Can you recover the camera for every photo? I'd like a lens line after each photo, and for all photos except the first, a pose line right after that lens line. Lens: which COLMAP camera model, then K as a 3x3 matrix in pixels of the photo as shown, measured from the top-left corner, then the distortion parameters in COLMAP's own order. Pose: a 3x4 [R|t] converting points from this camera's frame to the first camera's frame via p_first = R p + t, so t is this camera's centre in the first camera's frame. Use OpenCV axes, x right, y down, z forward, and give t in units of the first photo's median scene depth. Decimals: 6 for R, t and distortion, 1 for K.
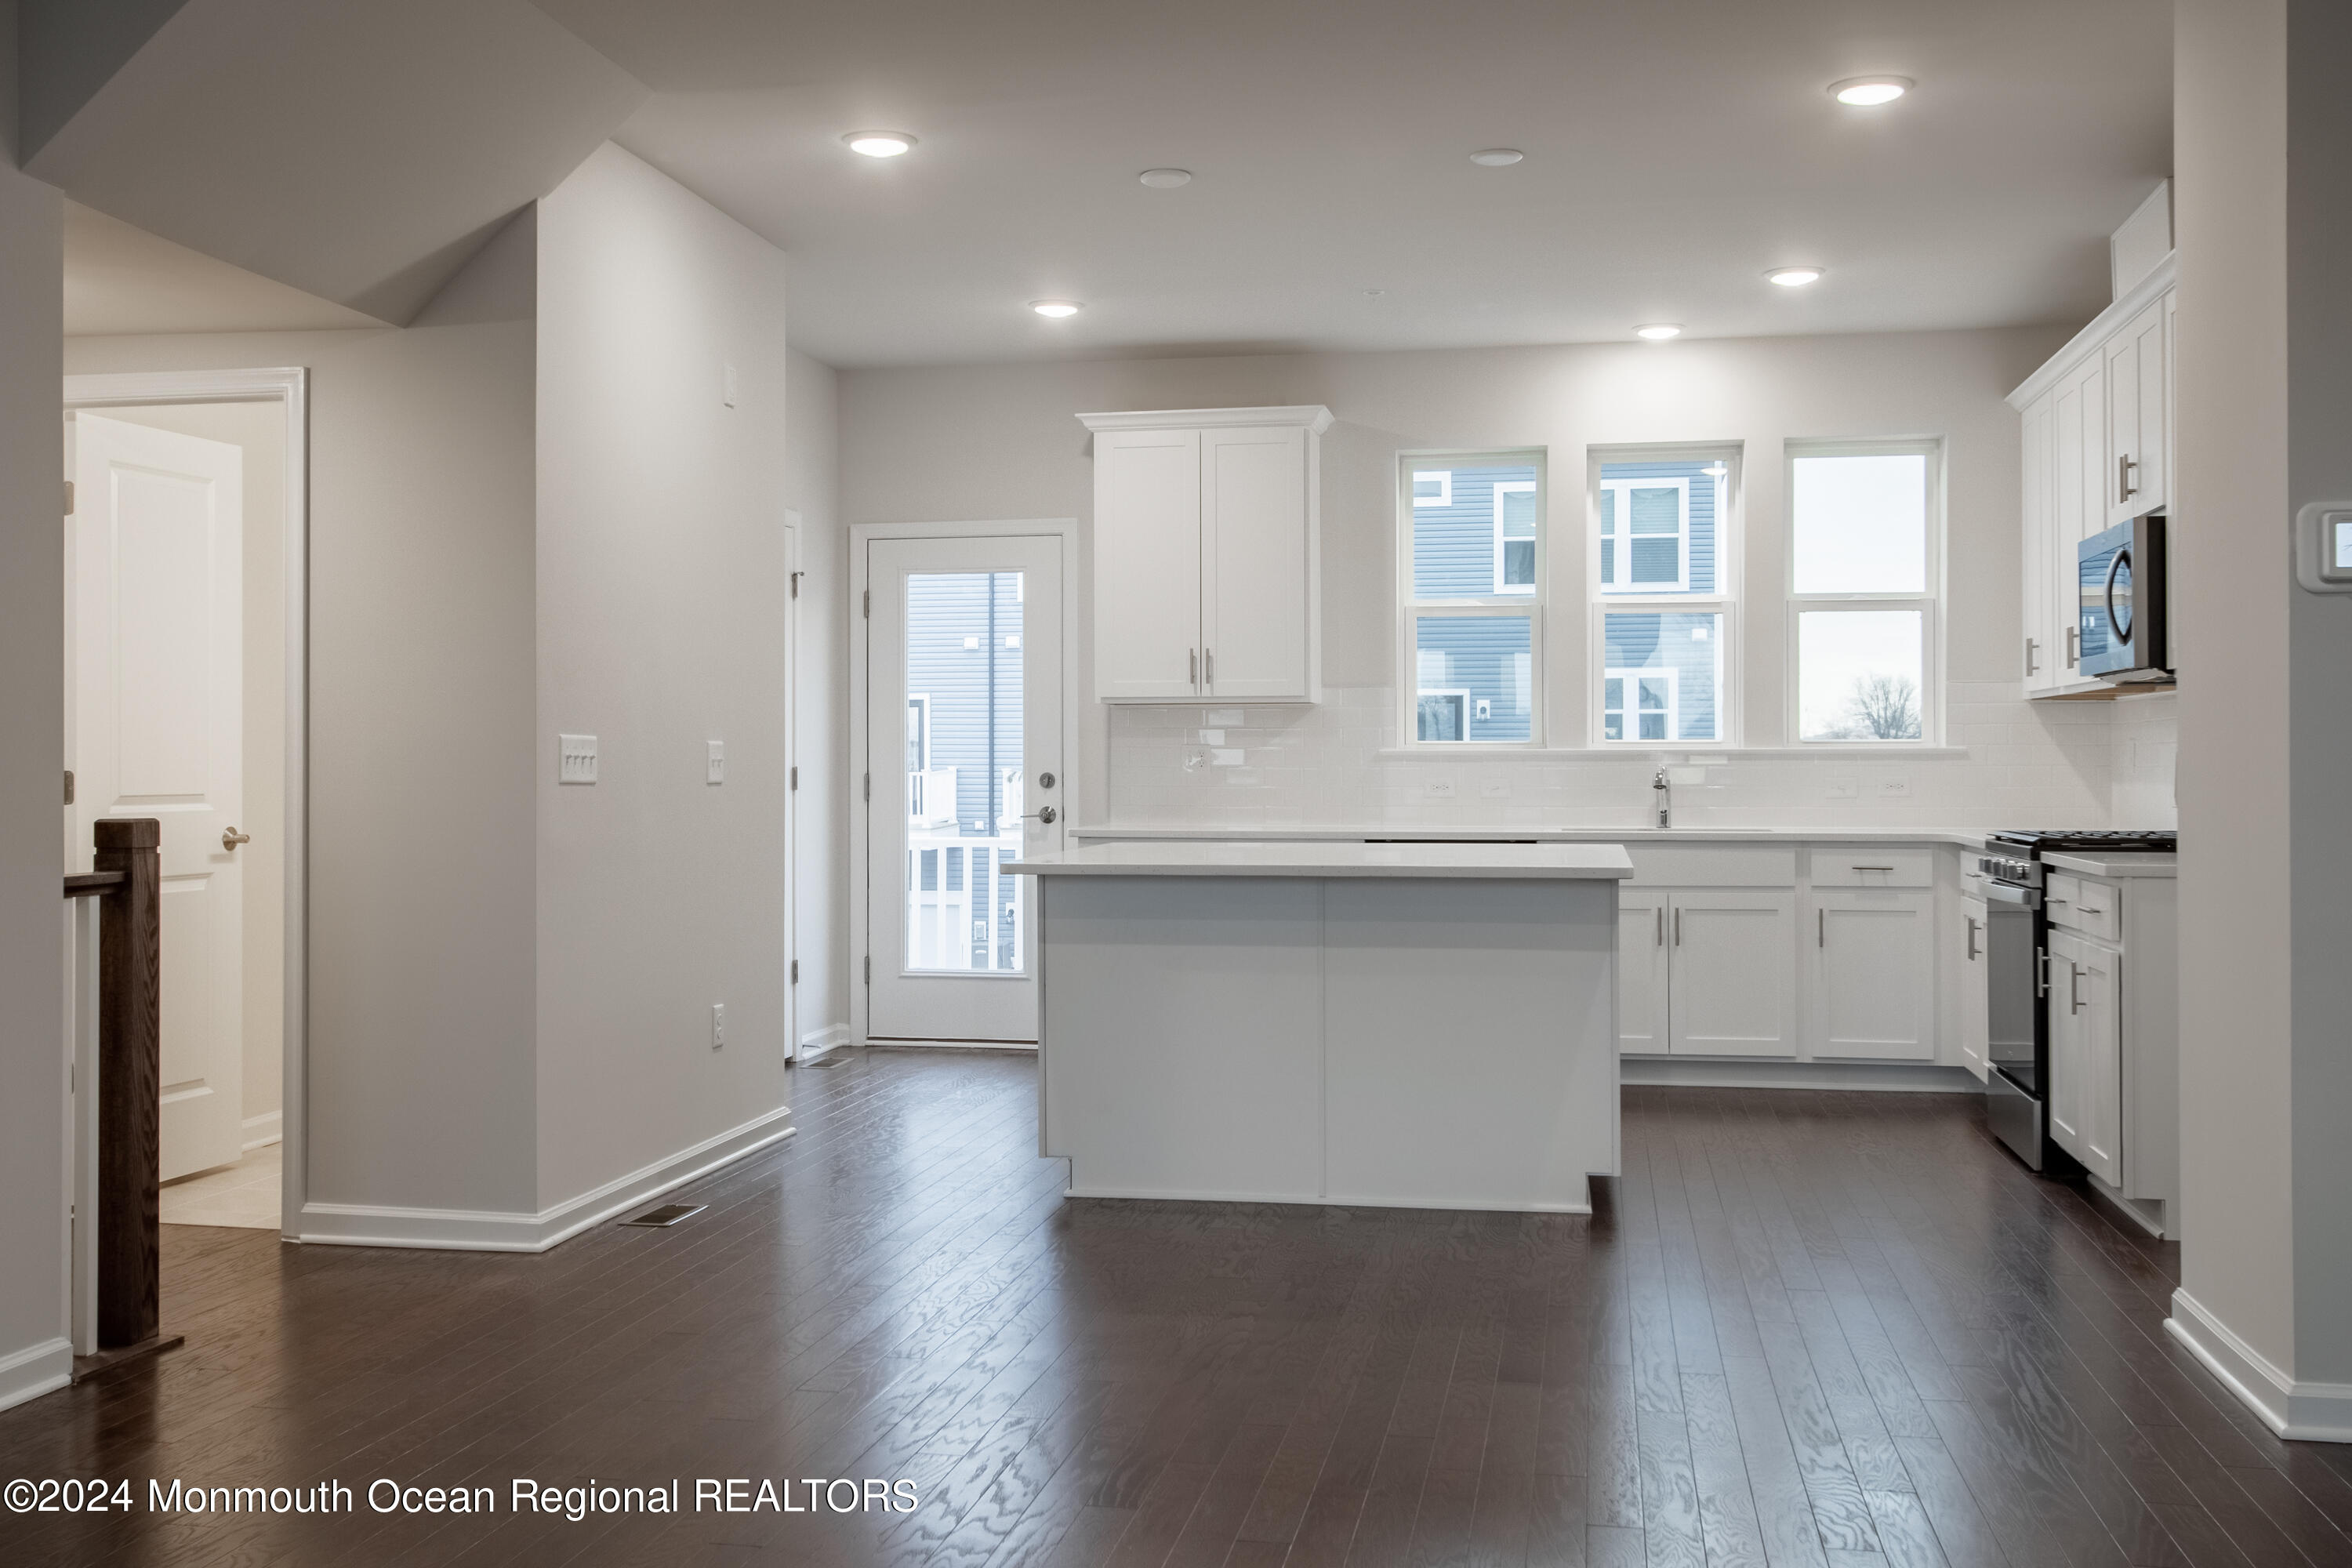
lens RADIAL K [[2408.1, 0, 1093.0], [0, 2408.1, 738.1], [0, 0, 1]] dist [0.026481, 0.000000]
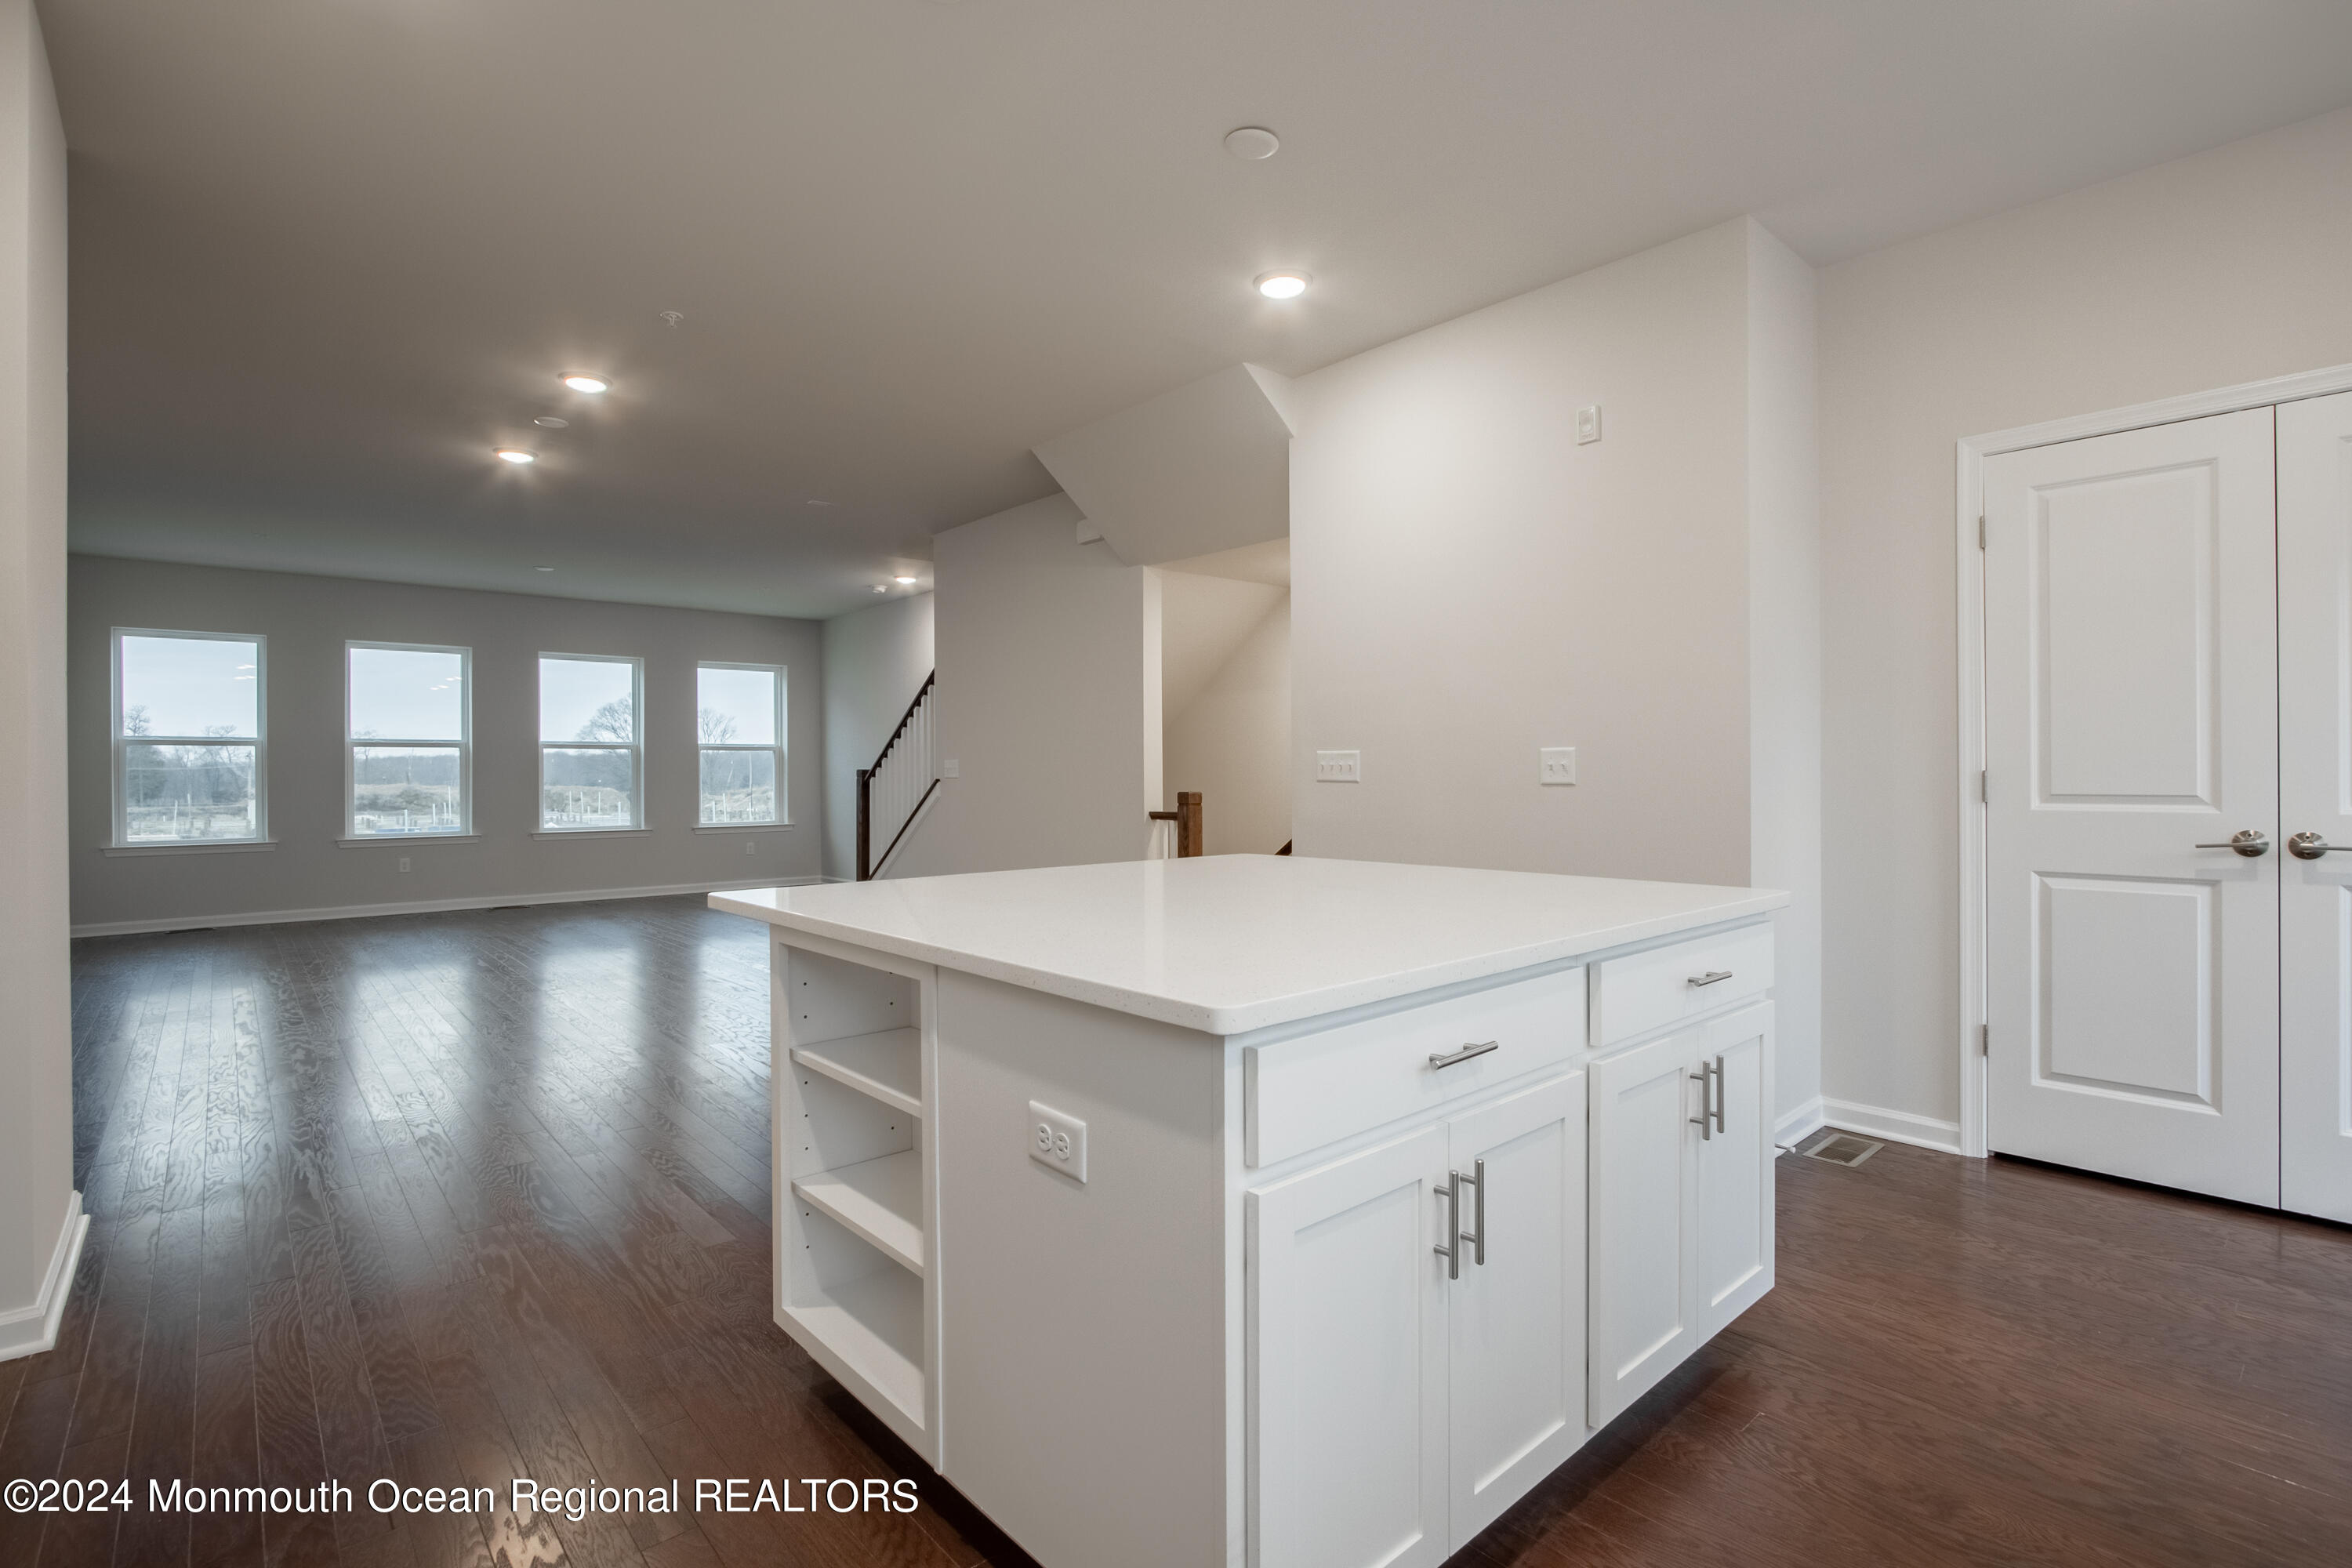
lens RADIAL K [[1111.5, 0, 1134.5], [0, 1111.5, 779.1], [0, 0, 1]] dist [-0.010462, 0.001257]
pose [[-0.610035, 0.021900, -0.792072, 0.310292], [0.023119, 0.999684, 0.009834, 0.004532], [0.792037, -0.012313, -0.610348, 0.953419]]
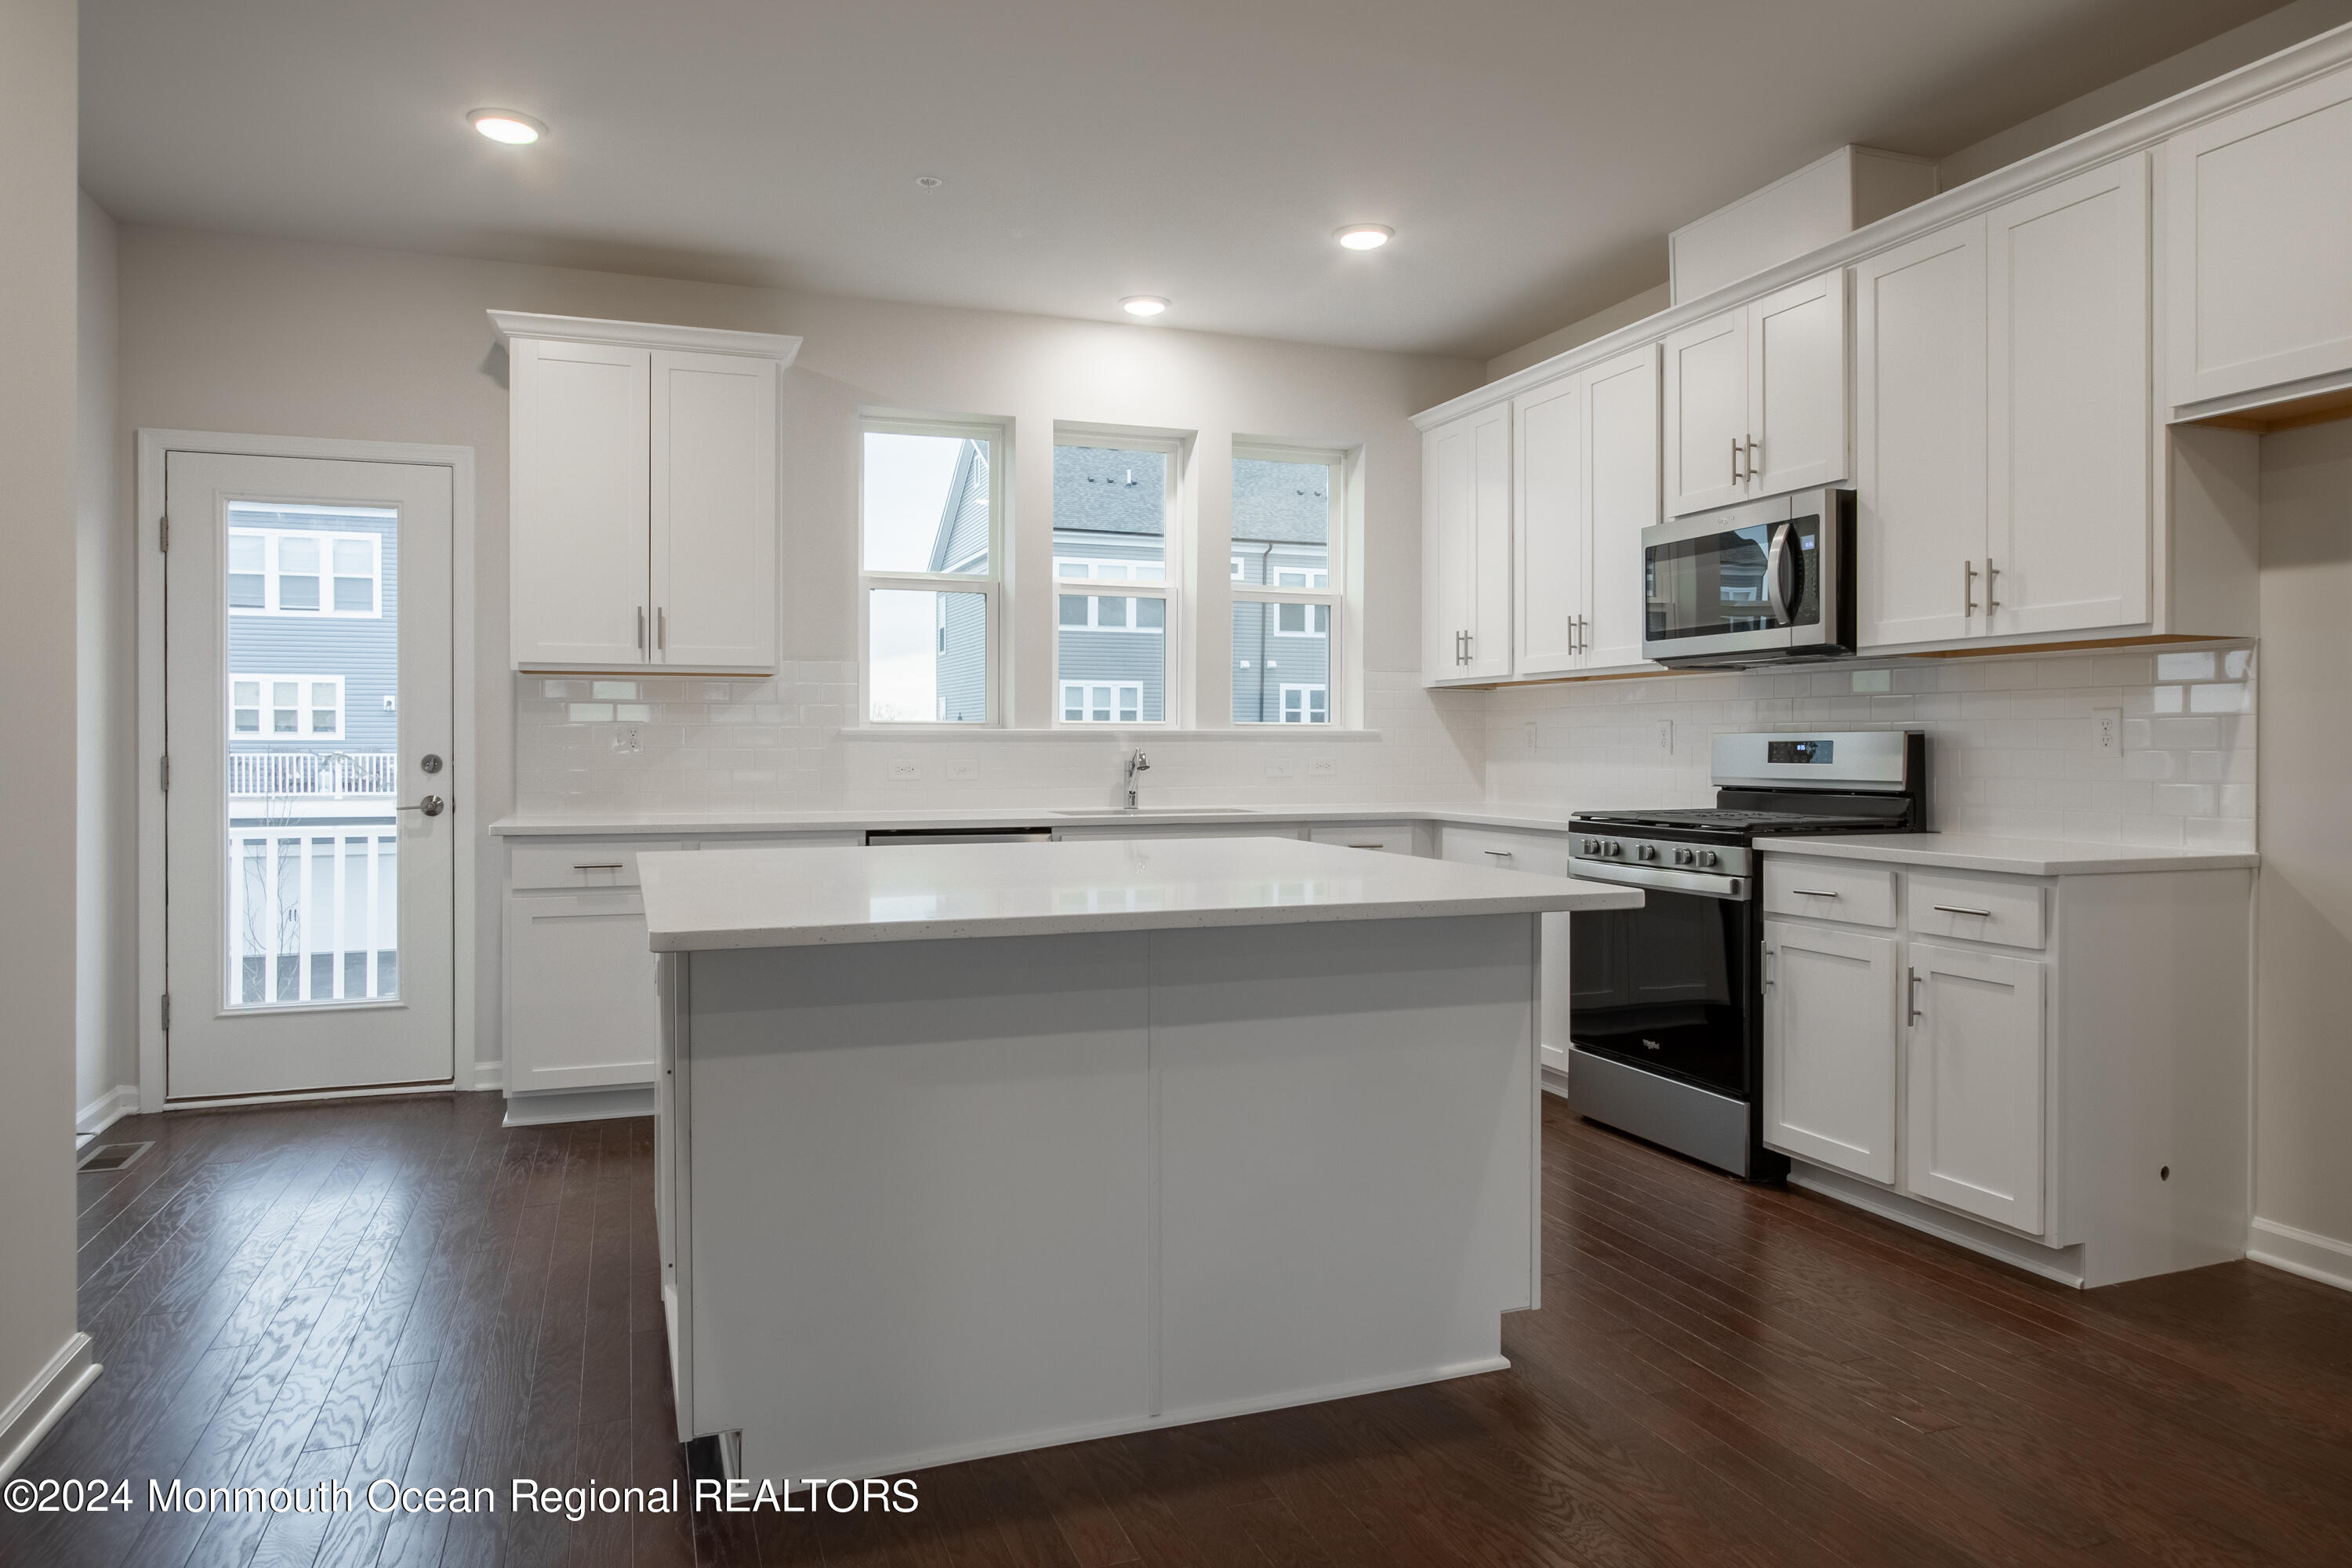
lens RADIAL K [[1495.9, 0, 1169.8], [0, 1495.9, 749.1], [0, 0, 1]] dist [-0.007886, 0.007136]
pose [[0.851380, 0.000127, 0.524549, -0.080780], [-0.006324, 0.999930, 0.010022, 0.006571], [-0.524511, -0.011850, 0.851321, 0.488884]]
